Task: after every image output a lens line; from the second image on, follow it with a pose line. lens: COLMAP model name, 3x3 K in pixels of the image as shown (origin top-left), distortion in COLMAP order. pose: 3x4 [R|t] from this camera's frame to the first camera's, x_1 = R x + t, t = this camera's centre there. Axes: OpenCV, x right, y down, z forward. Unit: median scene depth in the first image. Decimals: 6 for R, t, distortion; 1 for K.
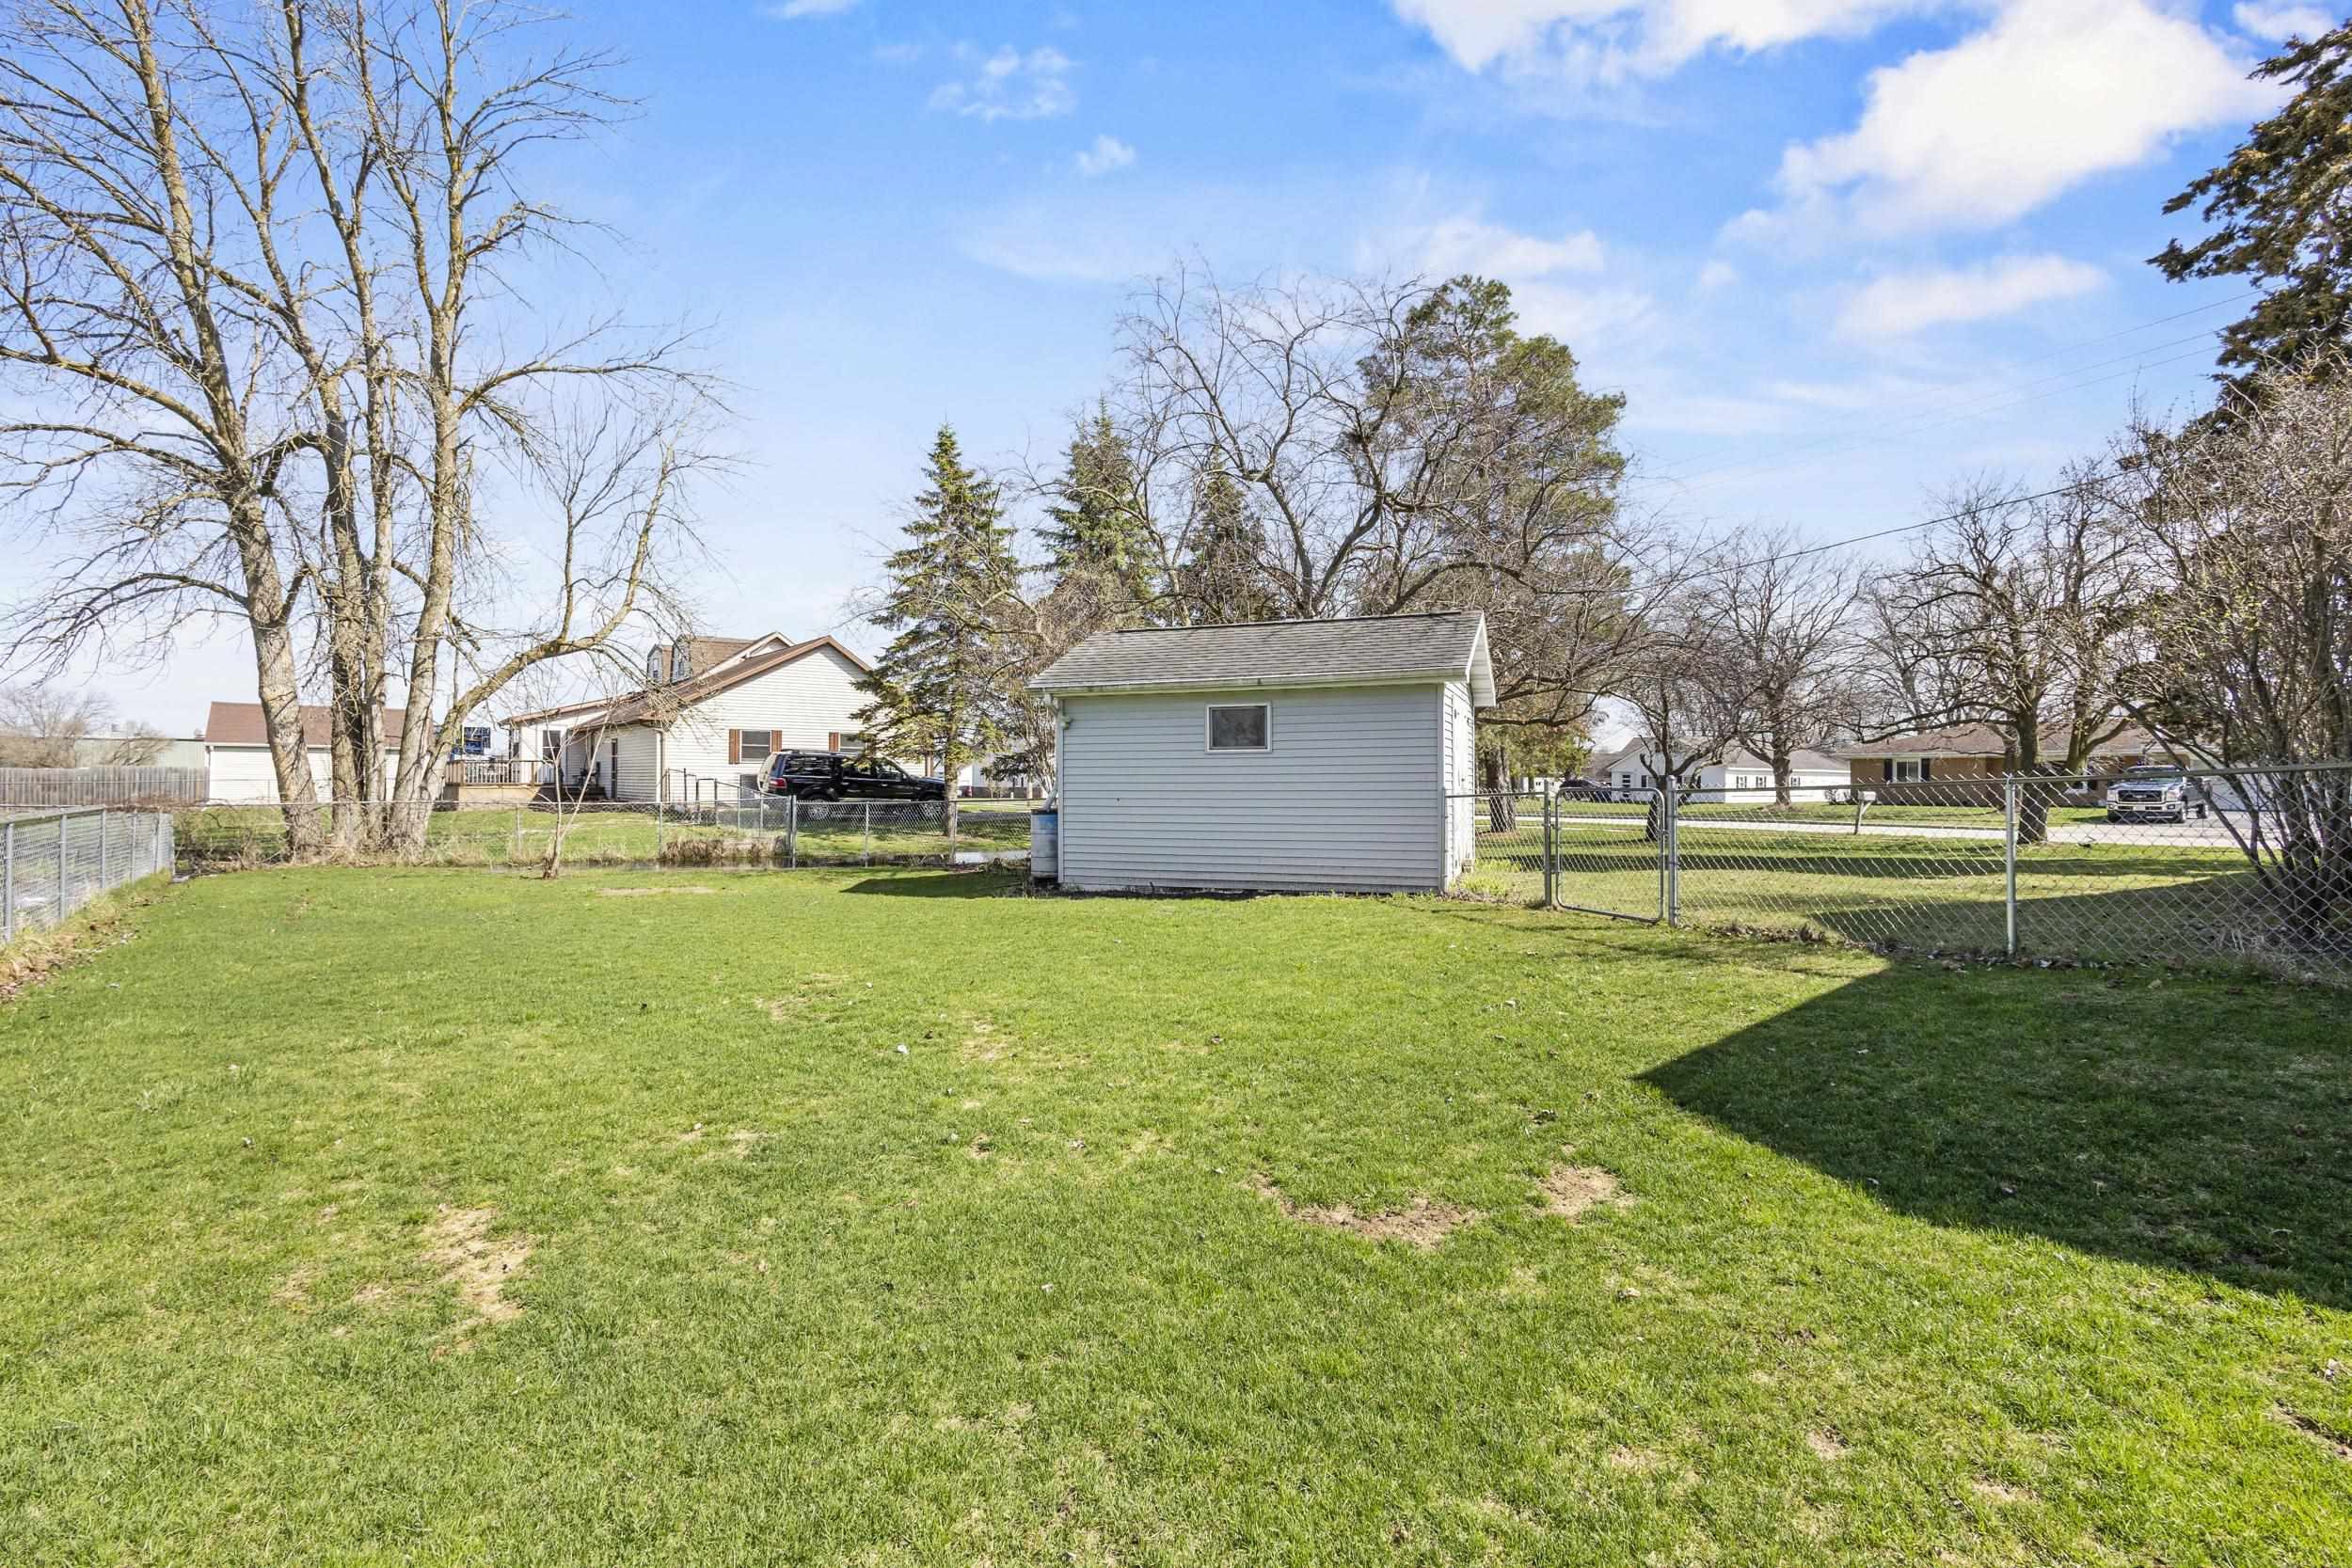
lens RADIAL K [[1088.1, 0, 1153.2], [0, 1088.1, 776.7], [0, 0, 1]] dist [0.004142, 0.001970]
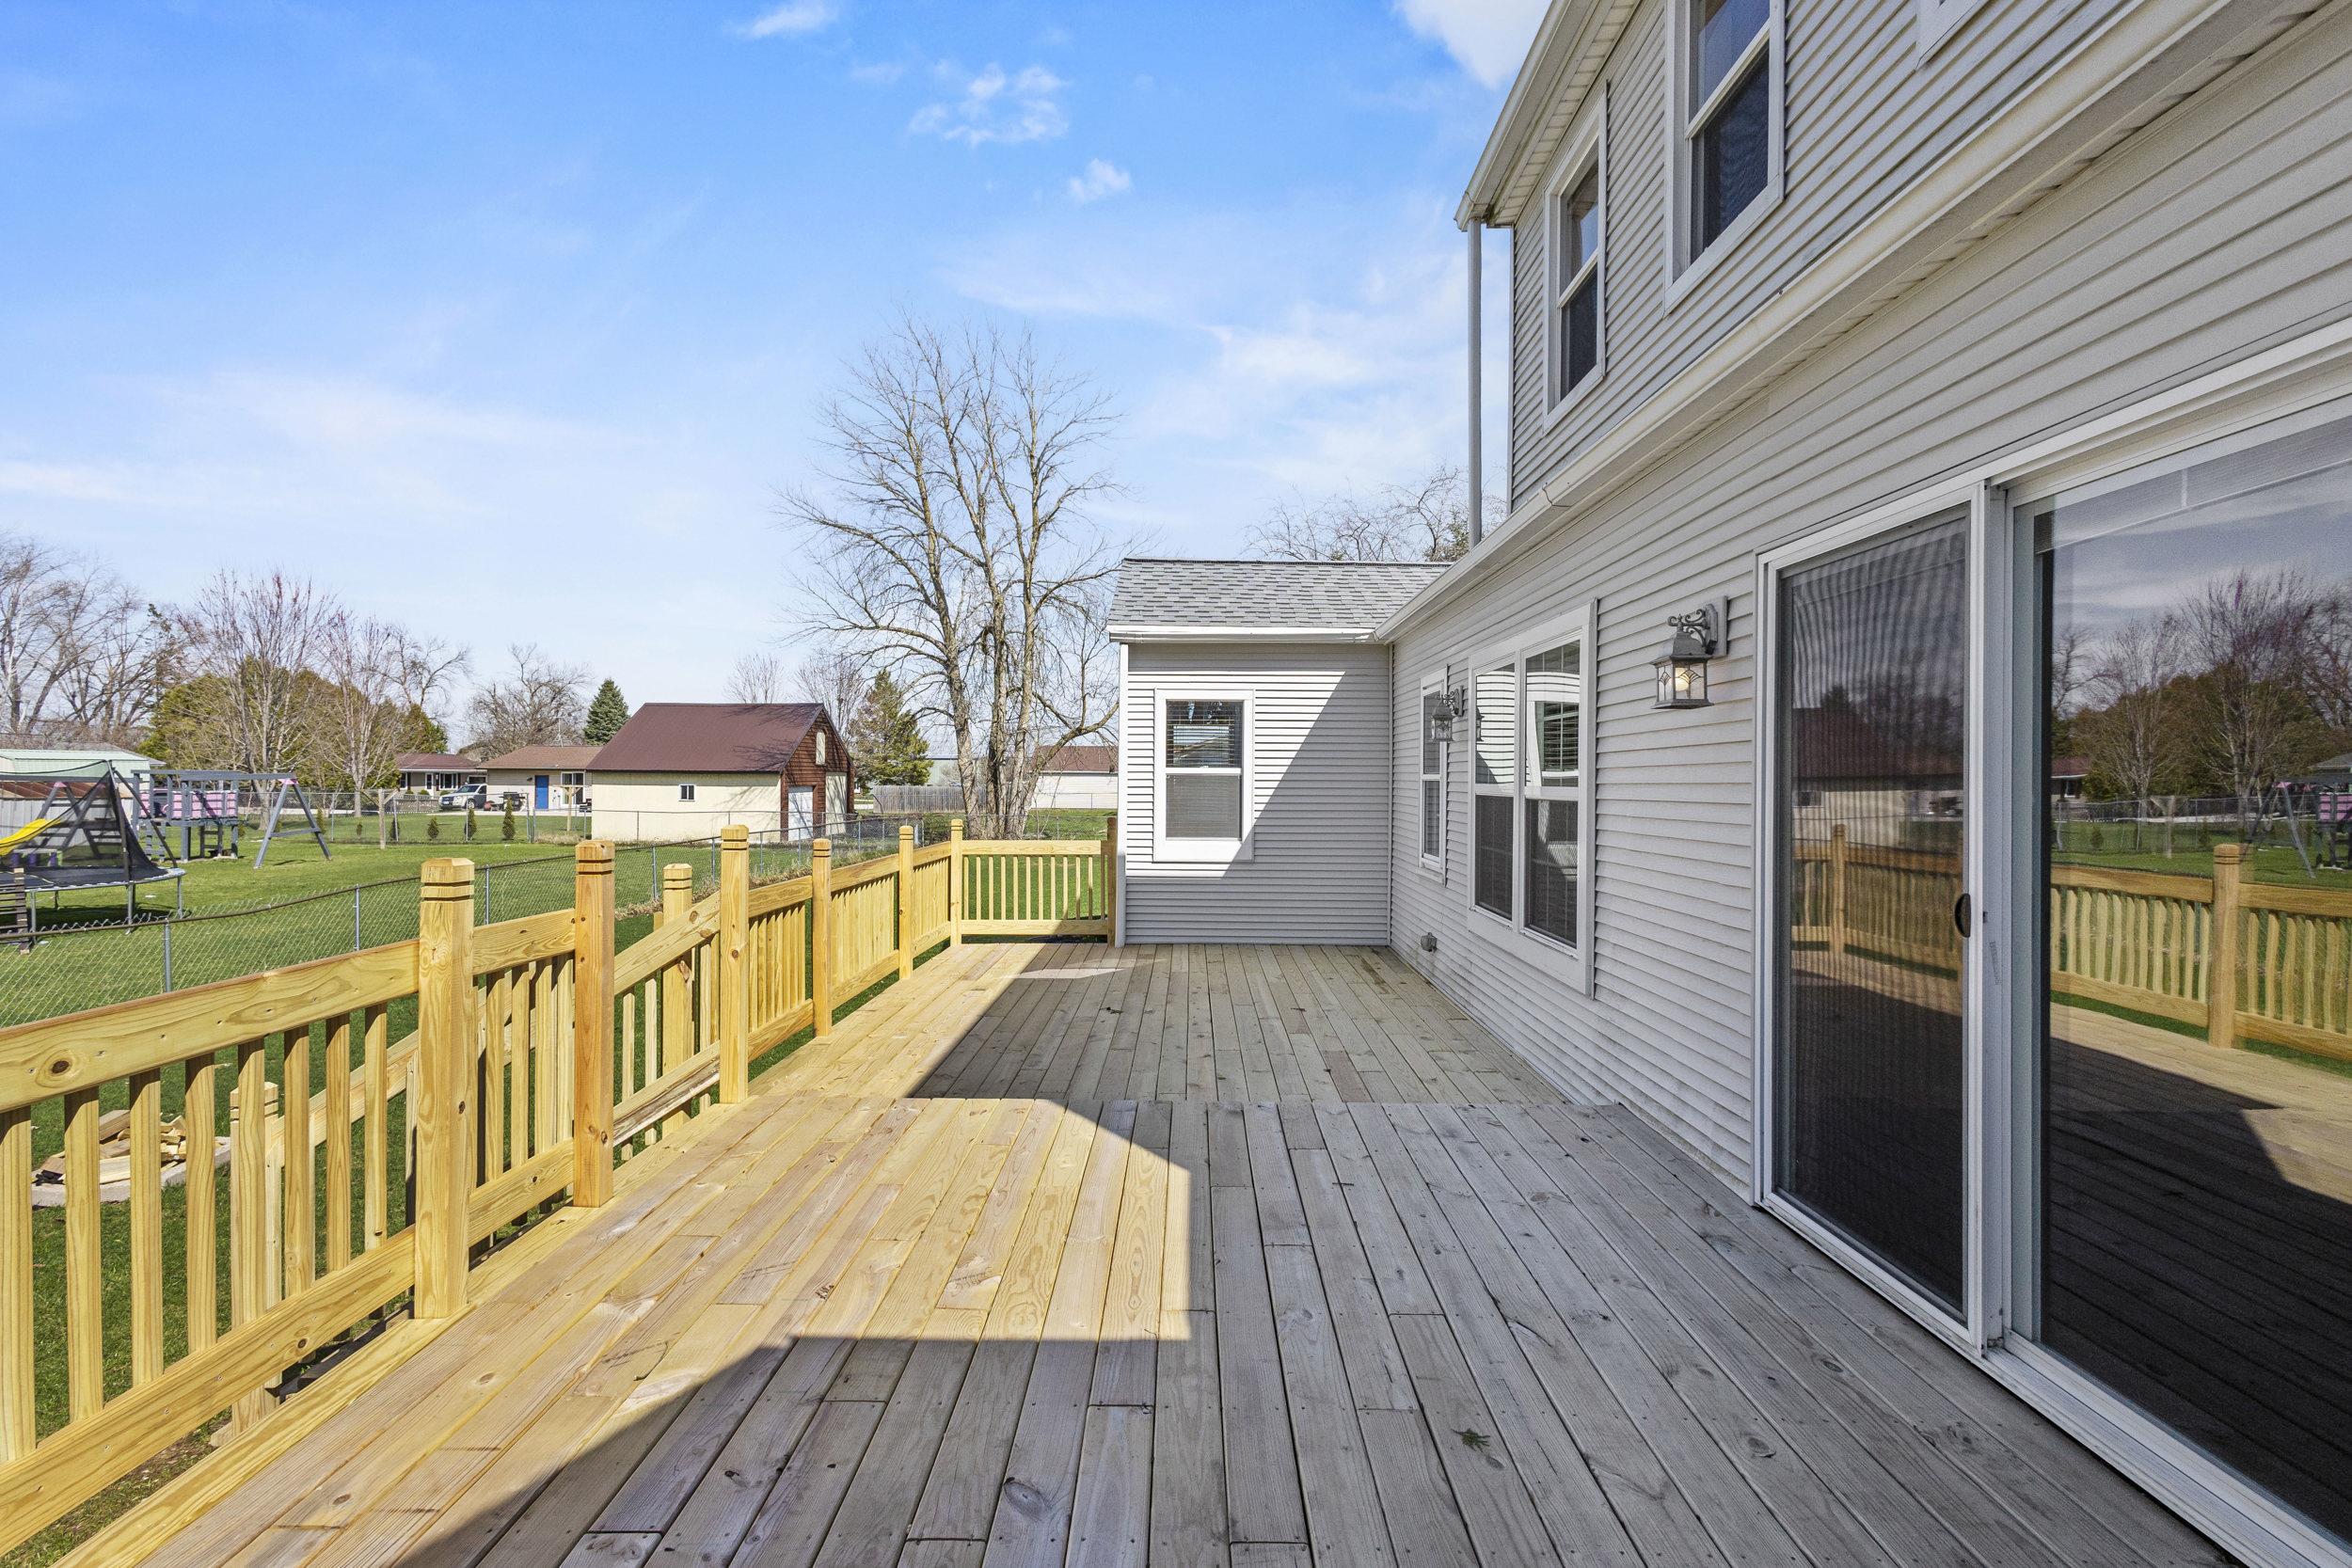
lens RADIAL K [[1088.1, 0, 1157.8], [0, 1088.1, 762.2], [0, 0, 1]] dist [0.004142, 0.001970]
pose [[0.762623, -0.013262, -0.646707, 0.757839], [0.005106, 0.999882, -0.014482, -0.042337], [0.646823, 0.007742, 0.762601, -0.308701]]
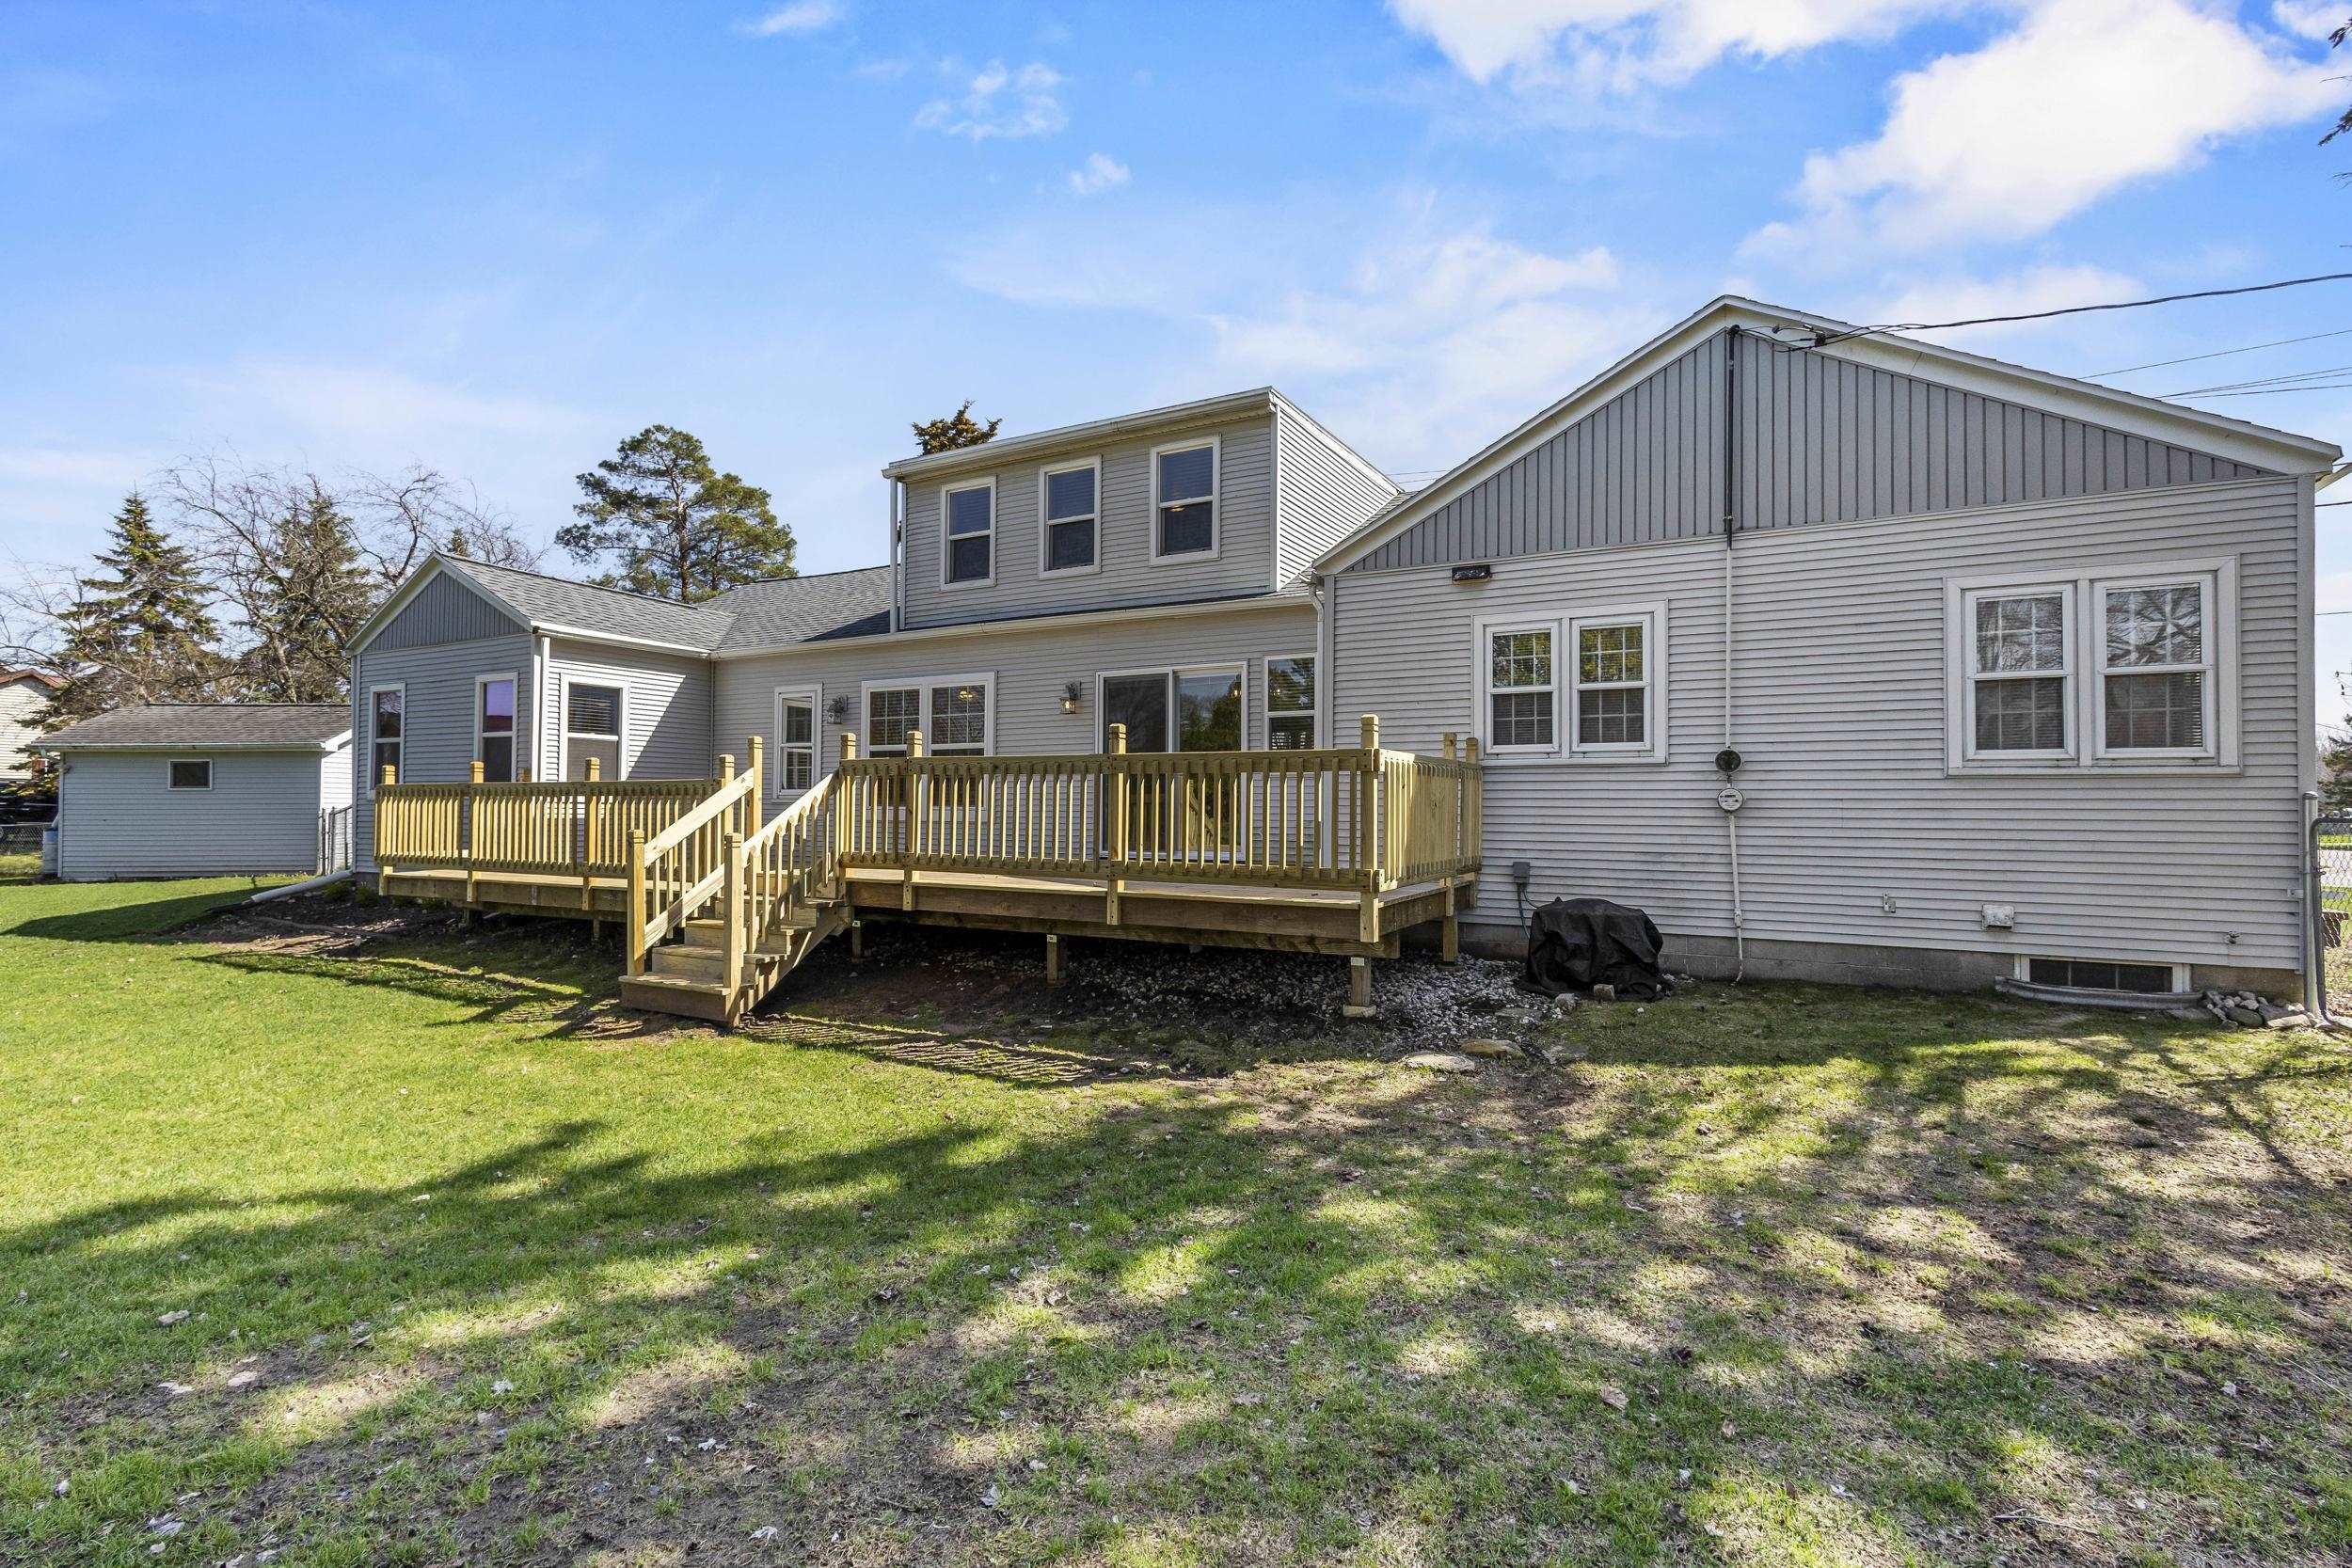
lens RADIAL K [[1088.1, 0, 1178.1], [0, 1088.1, 790.8], [0, 0, 1]] dist [0.004142, 0.001970]
pose [[0.920197, 0.005951, 0.391411, 0.524173], [-0.002111, 0.999945, -0.010239, -0.005334], [-0.391450, 0.008596, 0.920159, -0.688842]]
